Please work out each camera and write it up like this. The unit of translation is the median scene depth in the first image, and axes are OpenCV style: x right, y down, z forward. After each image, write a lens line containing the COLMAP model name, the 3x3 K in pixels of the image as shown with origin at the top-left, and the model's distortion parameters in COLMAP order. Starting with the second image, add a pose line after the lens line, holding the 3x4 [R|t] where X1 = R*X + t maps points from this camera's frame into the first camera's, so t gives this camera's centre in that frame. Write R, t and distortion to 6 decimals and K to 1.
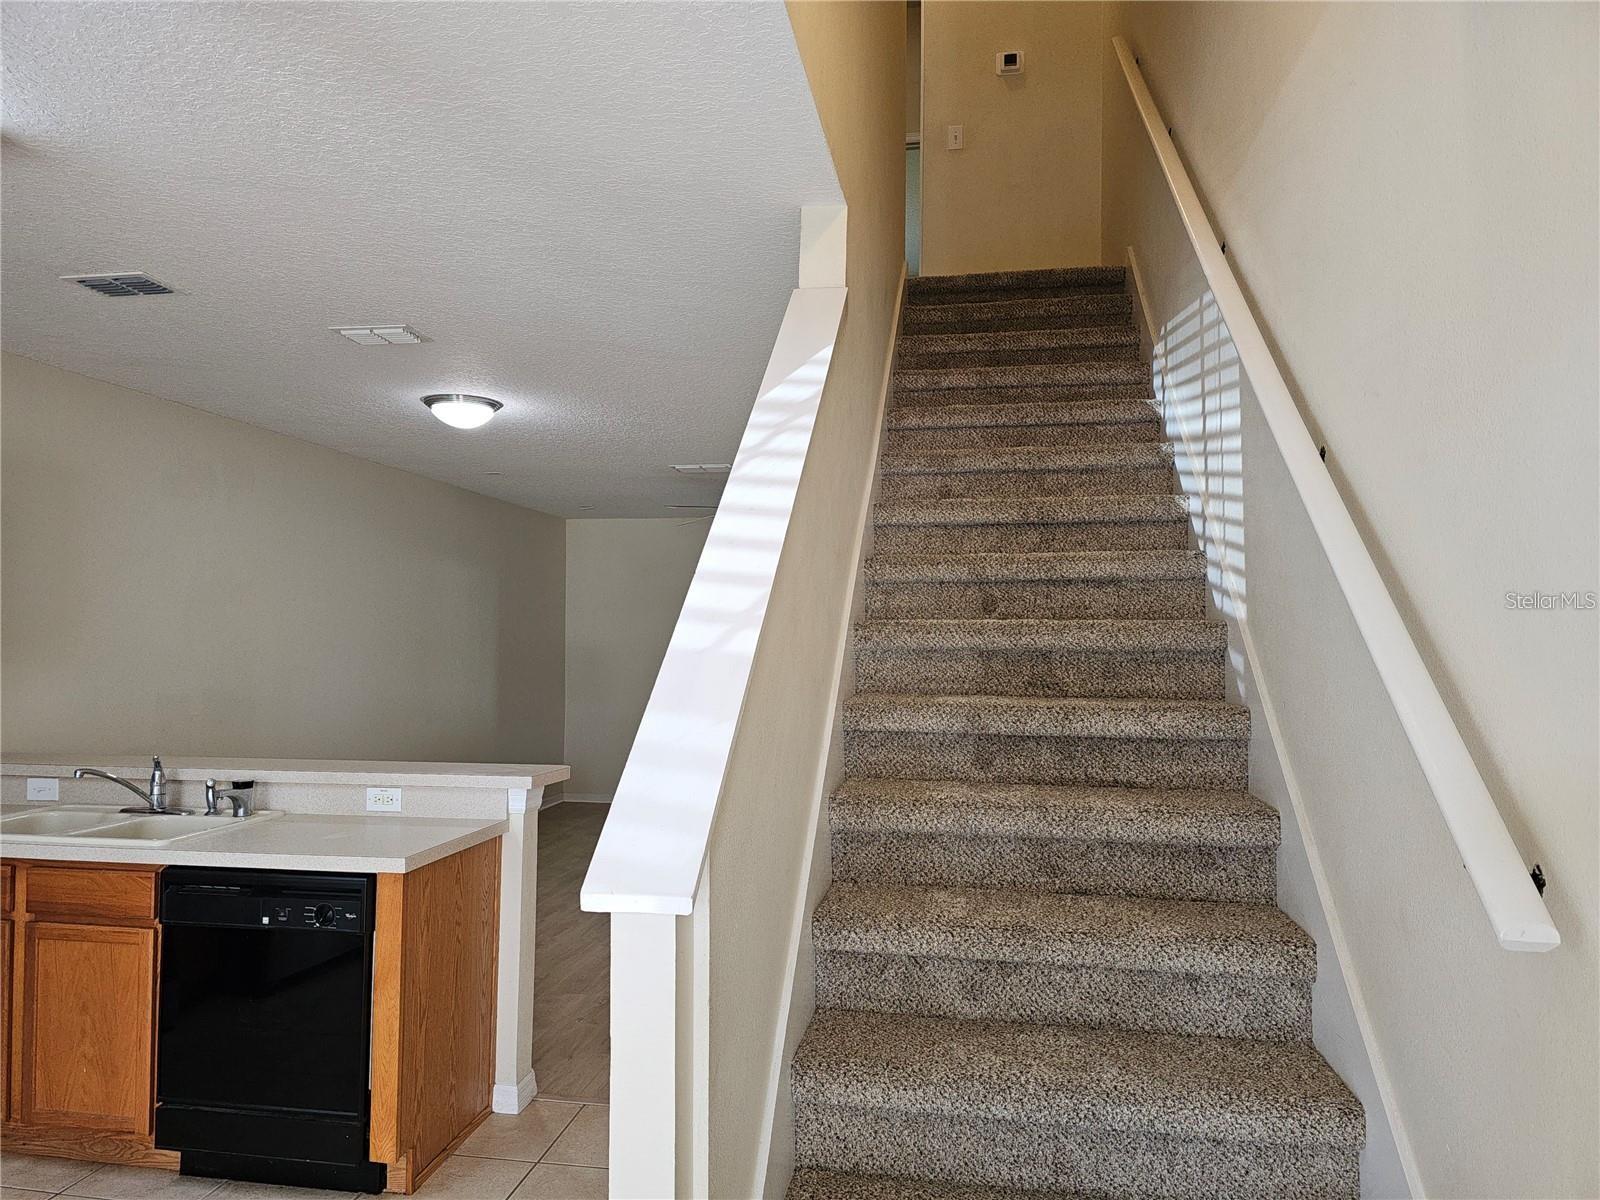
lens RADIAL K [[1075.0, 0, 800.0], [0, 1075.0, 600.0], [0, 0, 1]] dist [0.020177, -0.002692]
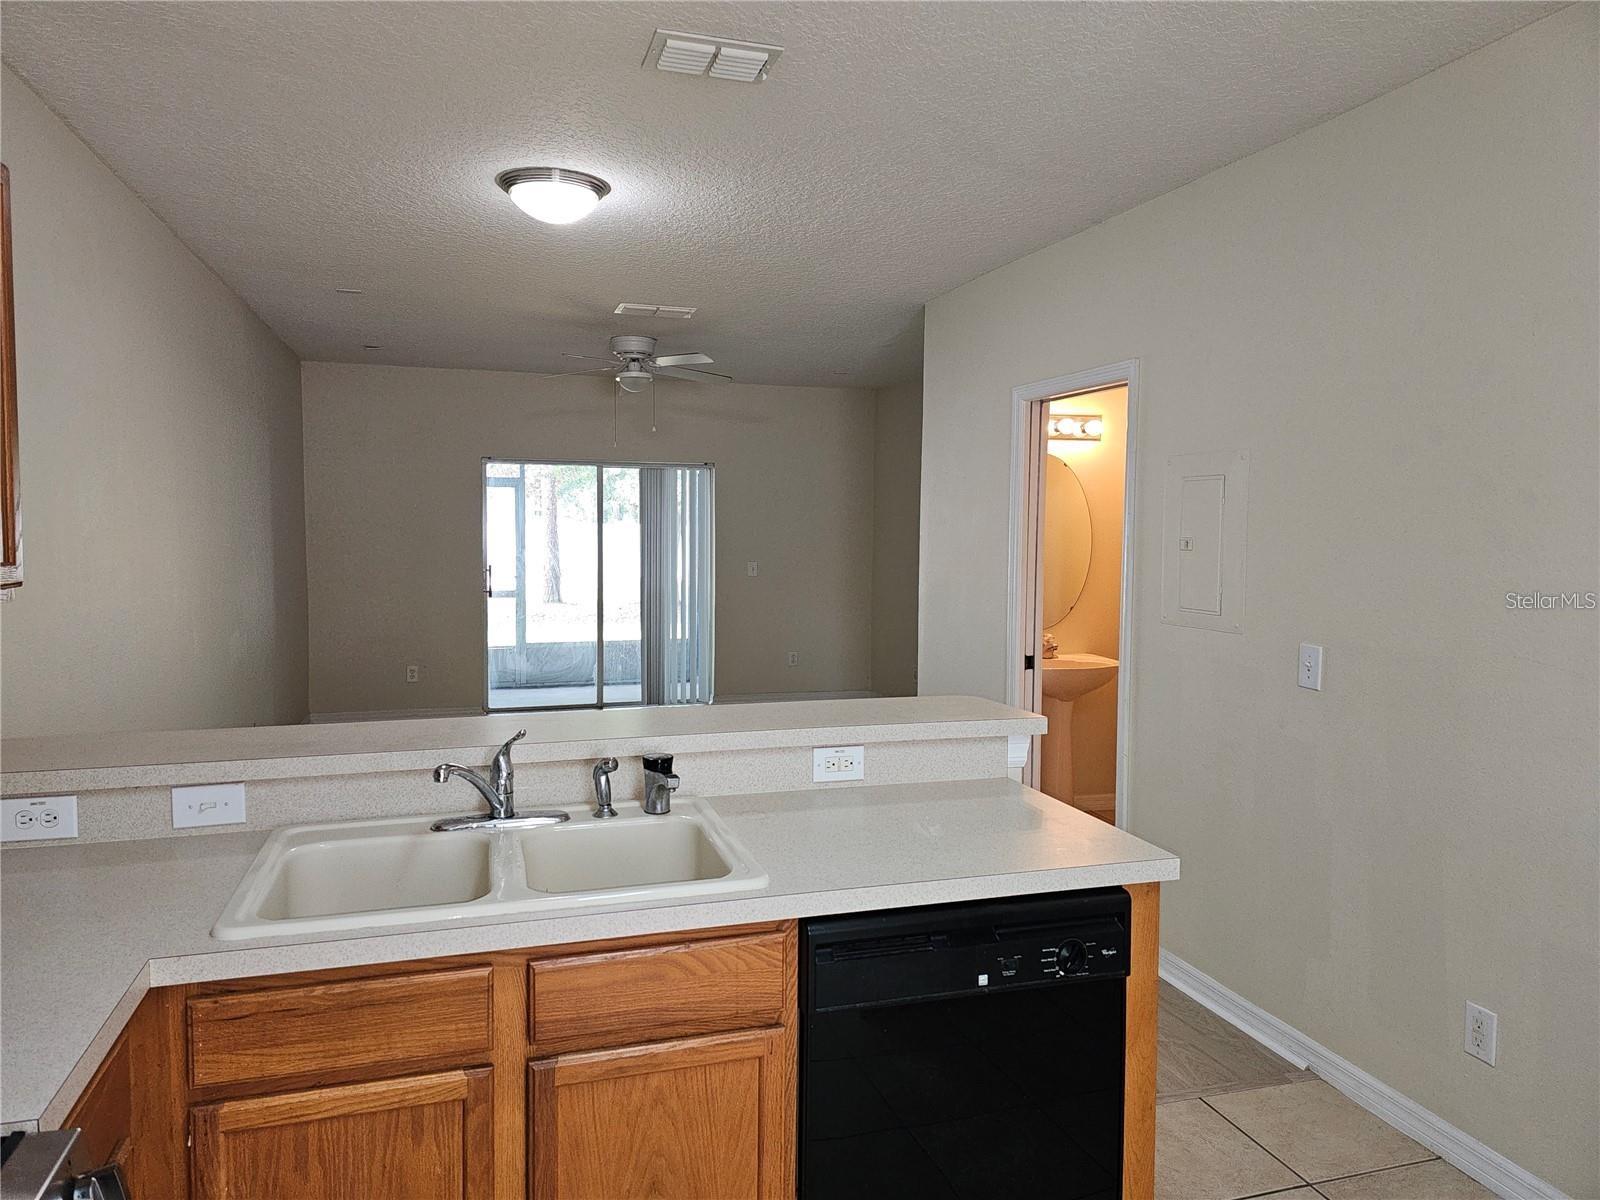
lens RADIAL K [[1075.0, 0, 800.0], [0, 1075.0, 600.0], [0, 0, 1]] dist [0.020177, -0.002692]
pose [[0.903863, -0.034246, 0.426449, -0.700784], [-0.012372, 0.994282, 0.106068, 0.012130], [-0.427643, -0.101147, 0.898271, 0.423581]]
